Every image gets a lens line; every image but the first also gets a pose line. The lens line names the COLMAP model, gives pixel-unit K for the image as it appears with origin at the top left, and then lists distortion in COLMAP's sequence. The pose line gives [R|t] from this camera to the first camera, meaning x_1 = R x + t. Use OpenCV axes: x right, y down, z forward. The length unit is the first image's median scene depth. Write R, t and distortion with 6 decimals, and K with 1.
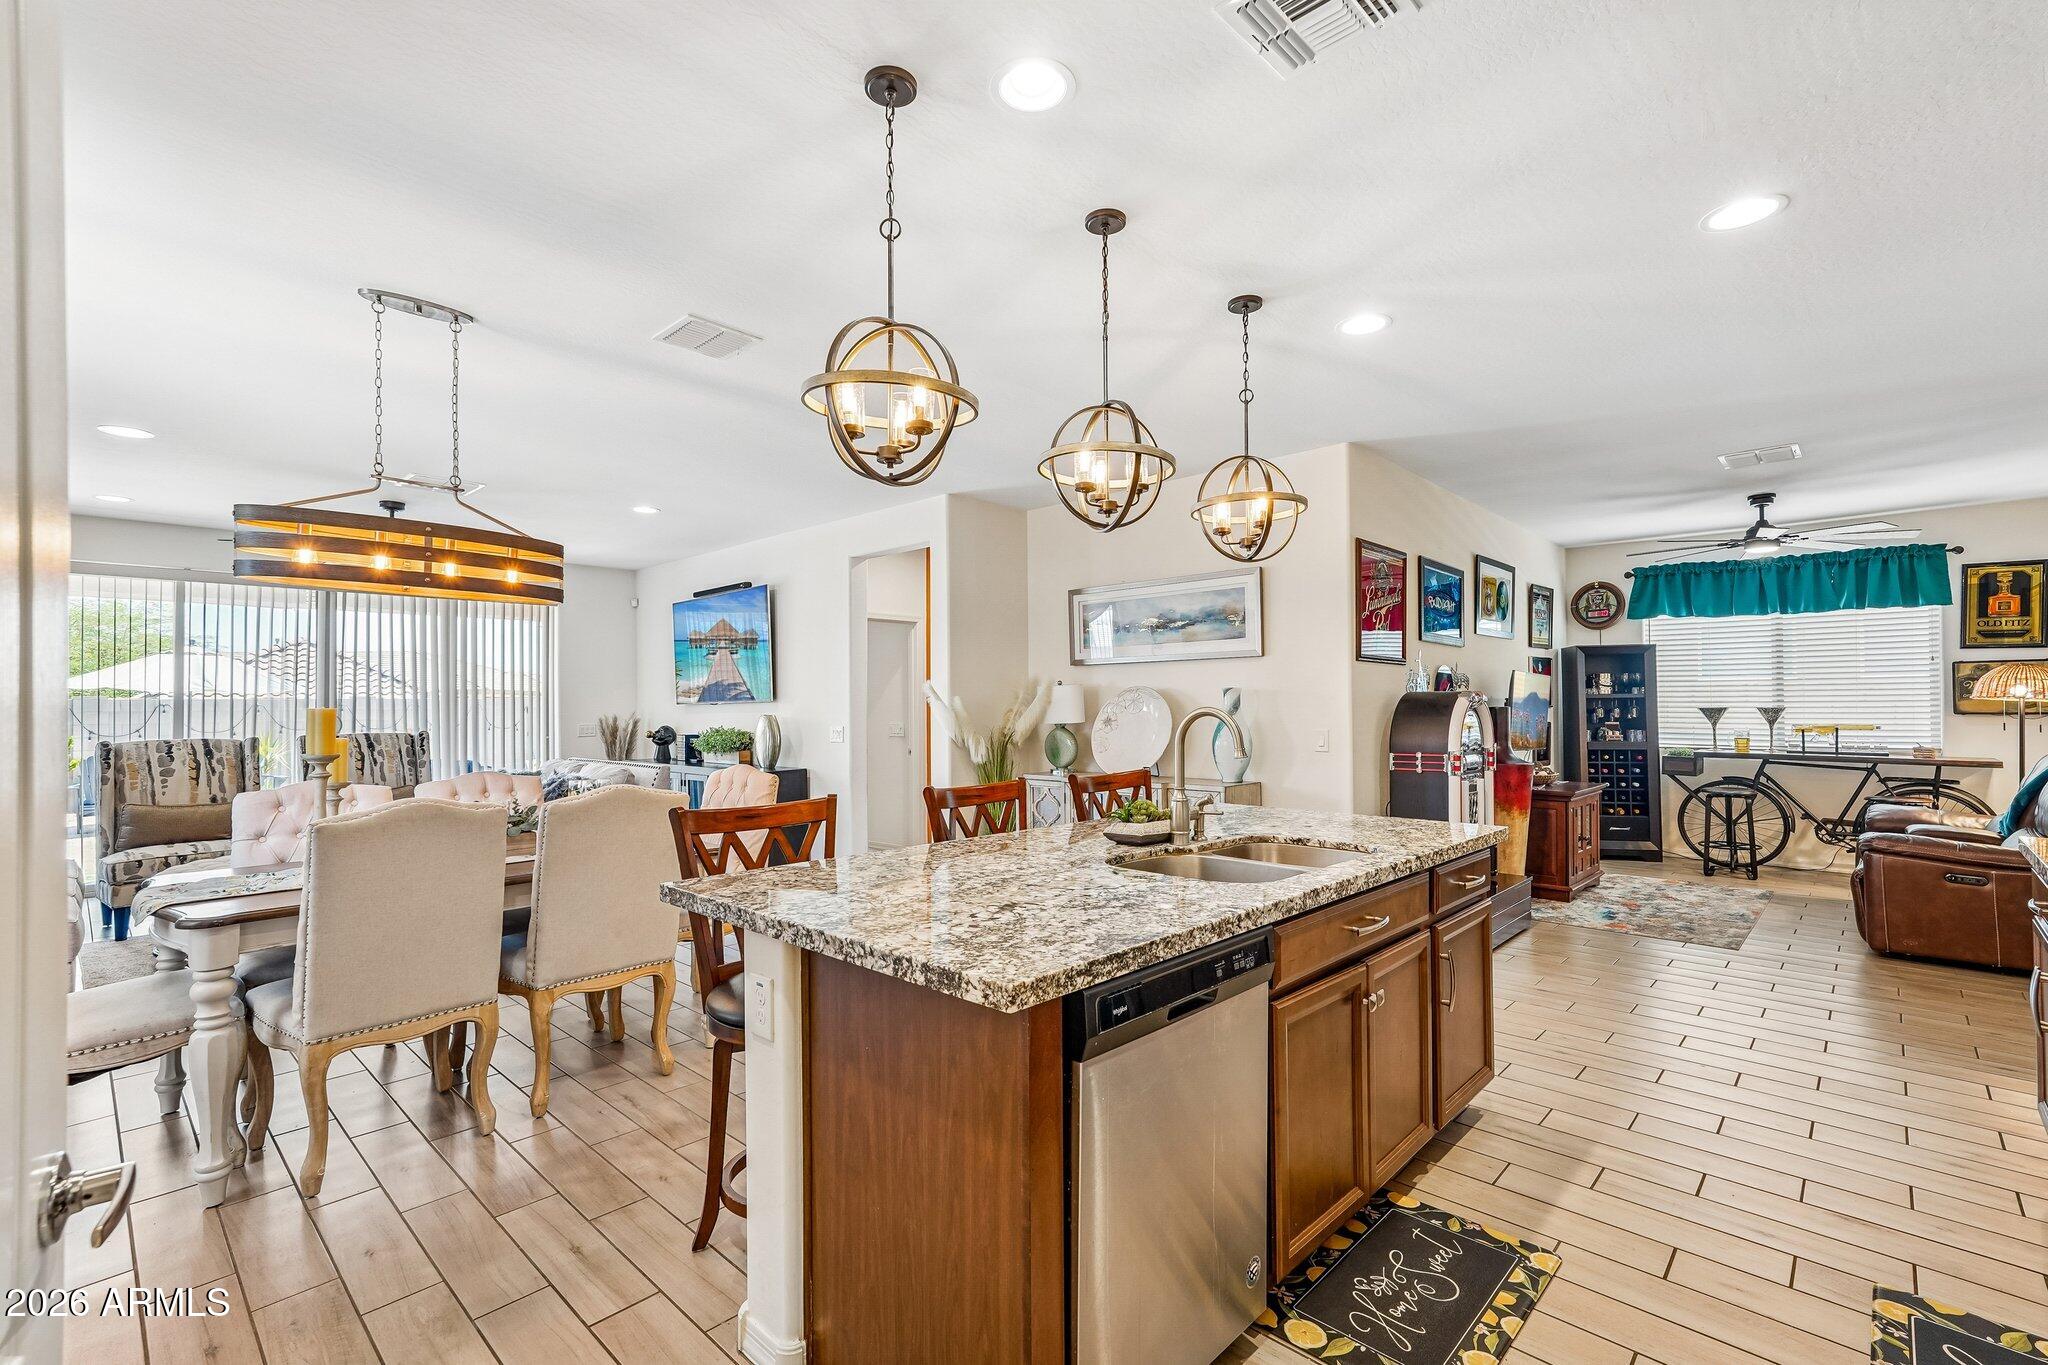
lens RADIAL K [[895.9, 0, 1023.4], [0, 895.9, 689.6], [0, 0, 1]] dist [0.001170, 0.007406]
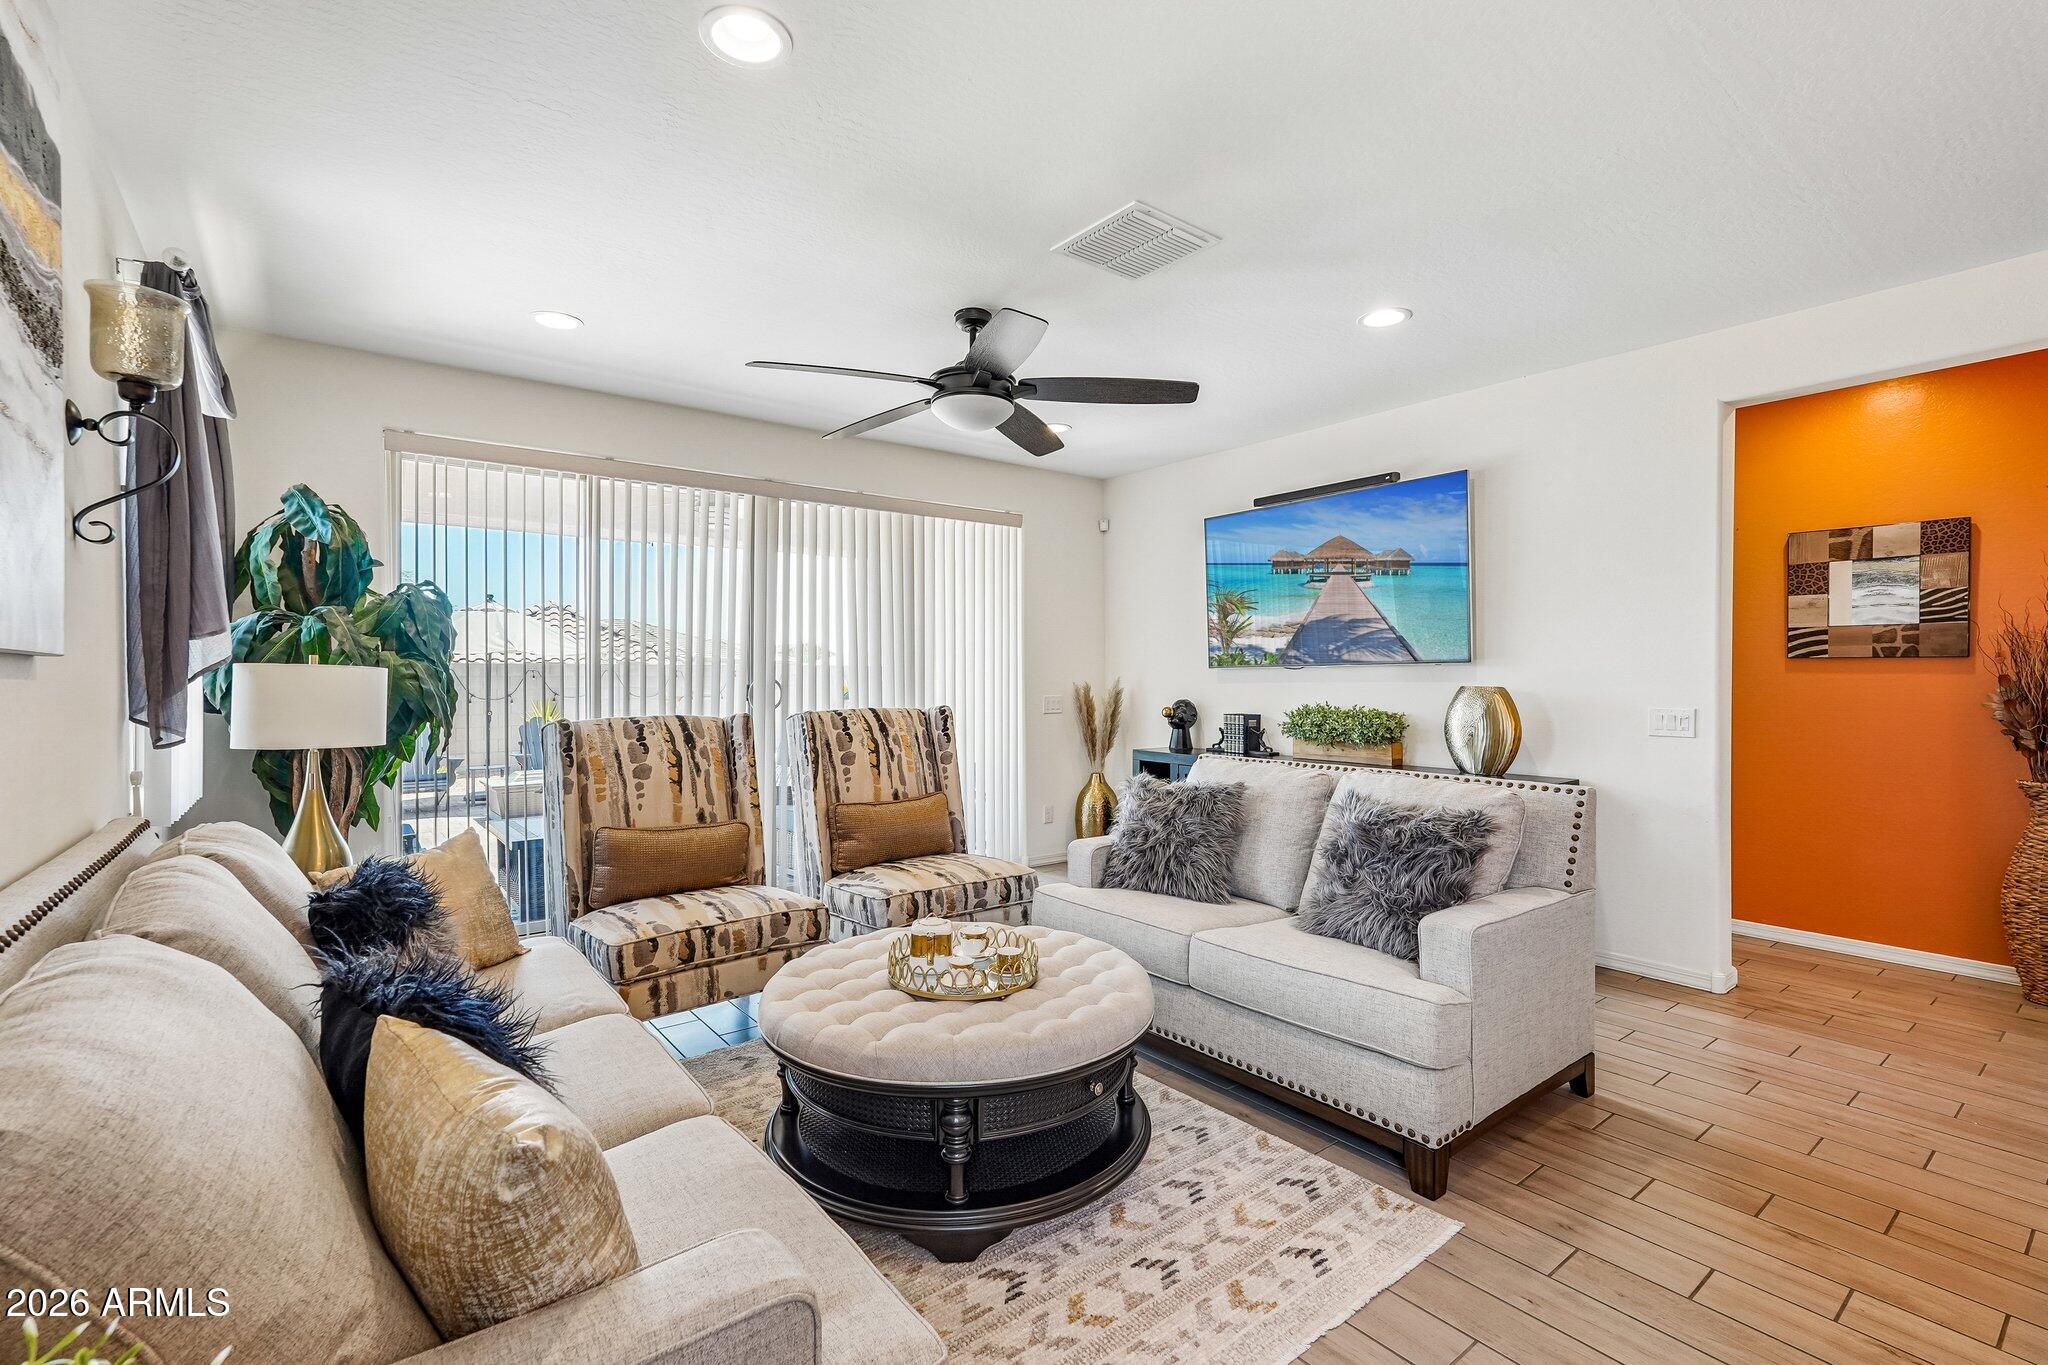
lens RADIAL K [[902.3, 0, 1027.6], [0, 902.3, 680.5], [0, 0, 1]] dist [0.008443, 0.000619]
pose [[0.989259, 0.010076, -0.145825, -0.586875], [-0.006803, 0.999714, 0.022924, 0.014697], [0.146014, -0.021686, 0.989045, 0.427200]]
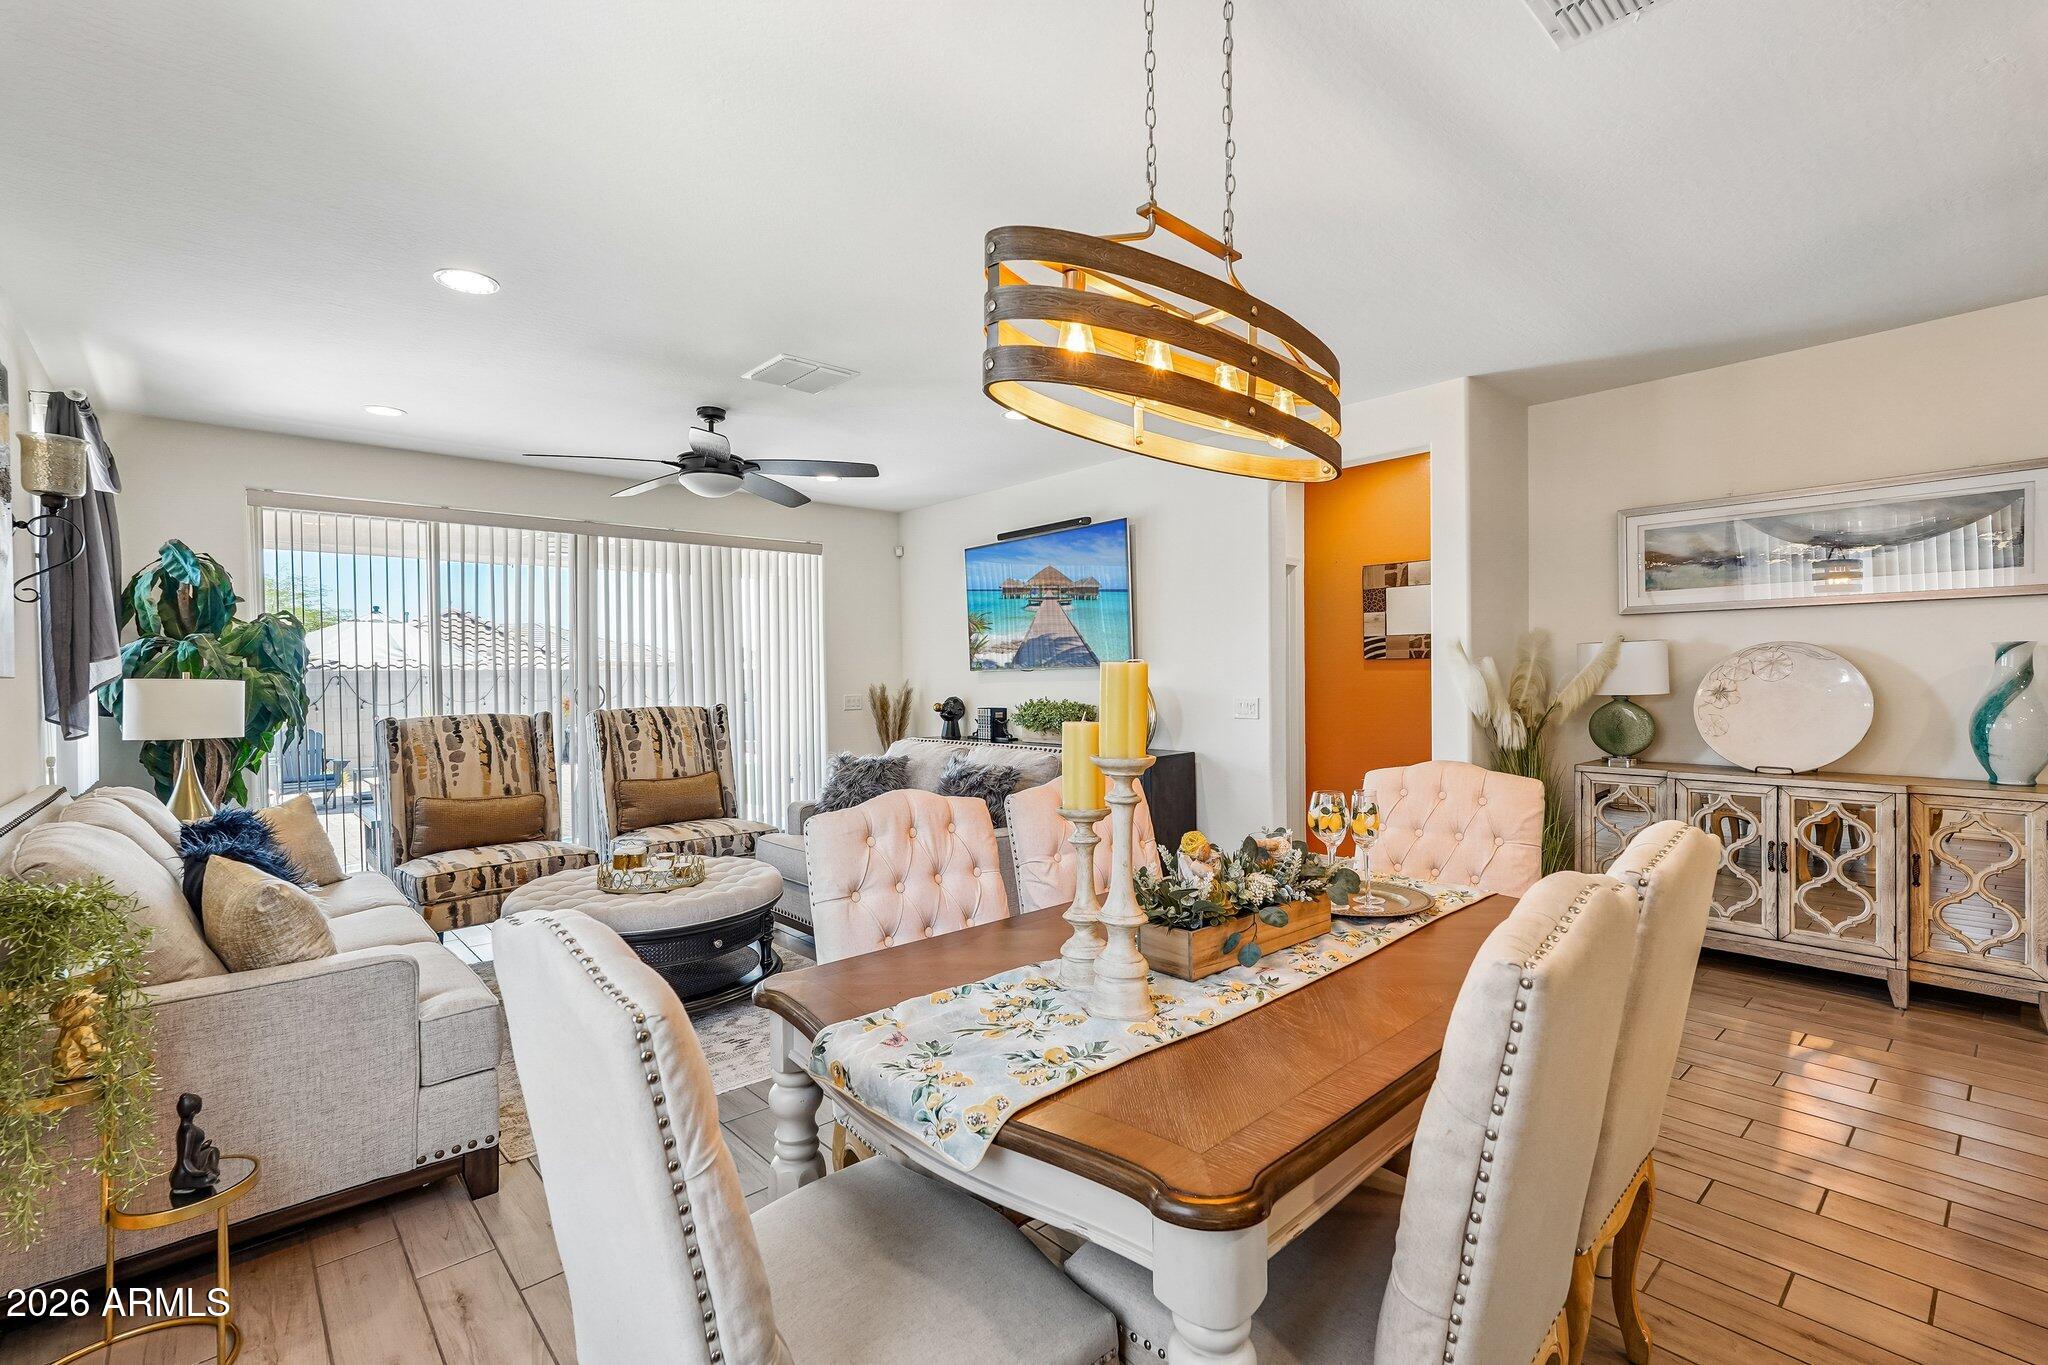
lens RADIAL K [[901.1, 0, 1022.4], [0, 901.1, 687.9], [0, 0, 1]] dist [0.012744, 0.000676]
pose [[0.996625, -0.000738, -0.082081, -0.375341], [0.003354, 0.999491, 0.031730, 0.007620], [0.082016, -0.031898, 0.996120, 0.241006]]
